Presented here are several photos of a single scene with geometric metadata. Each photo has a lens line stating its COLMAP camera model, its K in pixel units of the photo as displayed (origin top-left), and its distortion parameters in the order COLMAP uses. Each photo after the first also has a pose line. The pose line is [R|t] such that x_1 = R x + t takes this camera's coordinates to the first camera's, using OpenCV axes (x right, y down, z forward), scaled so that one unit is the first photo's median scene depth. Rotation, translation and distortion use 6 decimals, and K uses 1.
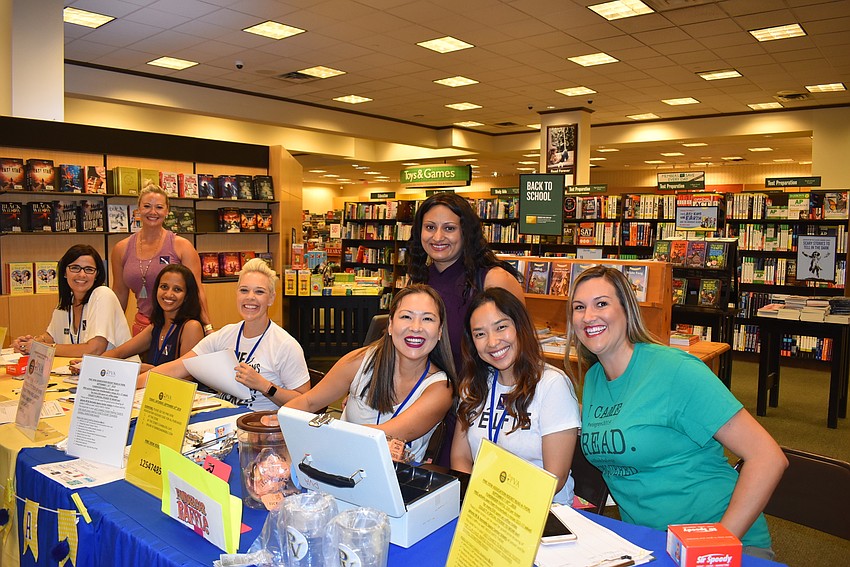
lens RADIAL K [[673.3, 0, 425.0], [0, 673.3, 283.5], [0, 0, 1]] dist [-0.107133, 0.000800]
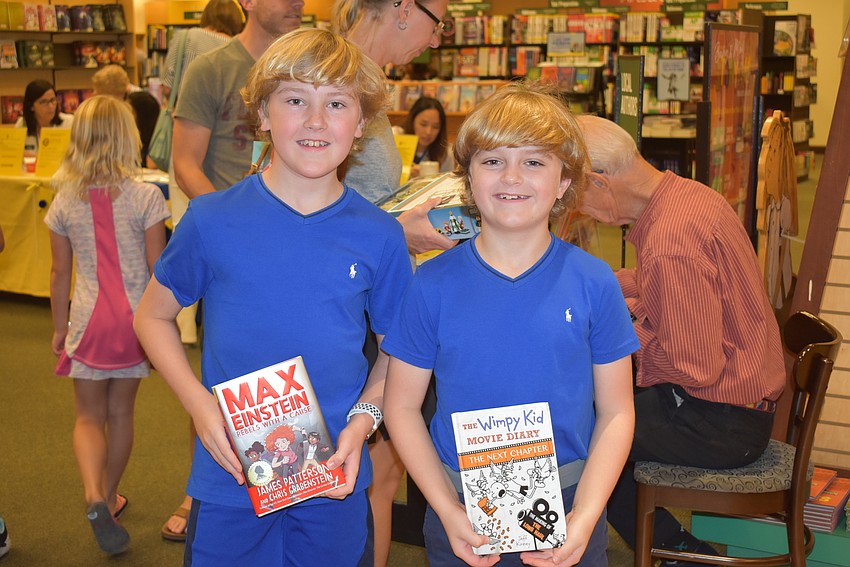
lens RADIAL K [[1342.7, 0, 425.0], [0, 1342.7, 283.5], [0, 0, 1]] dist [-0.022948, 0.037678]
pose [[0.984308, -0.045489, 0.170495, -0.134598], [0.030732, 0.995627, 0.088215, 0.062656], [-0.173762, -0.081591, 0.981402, -0.801393]]
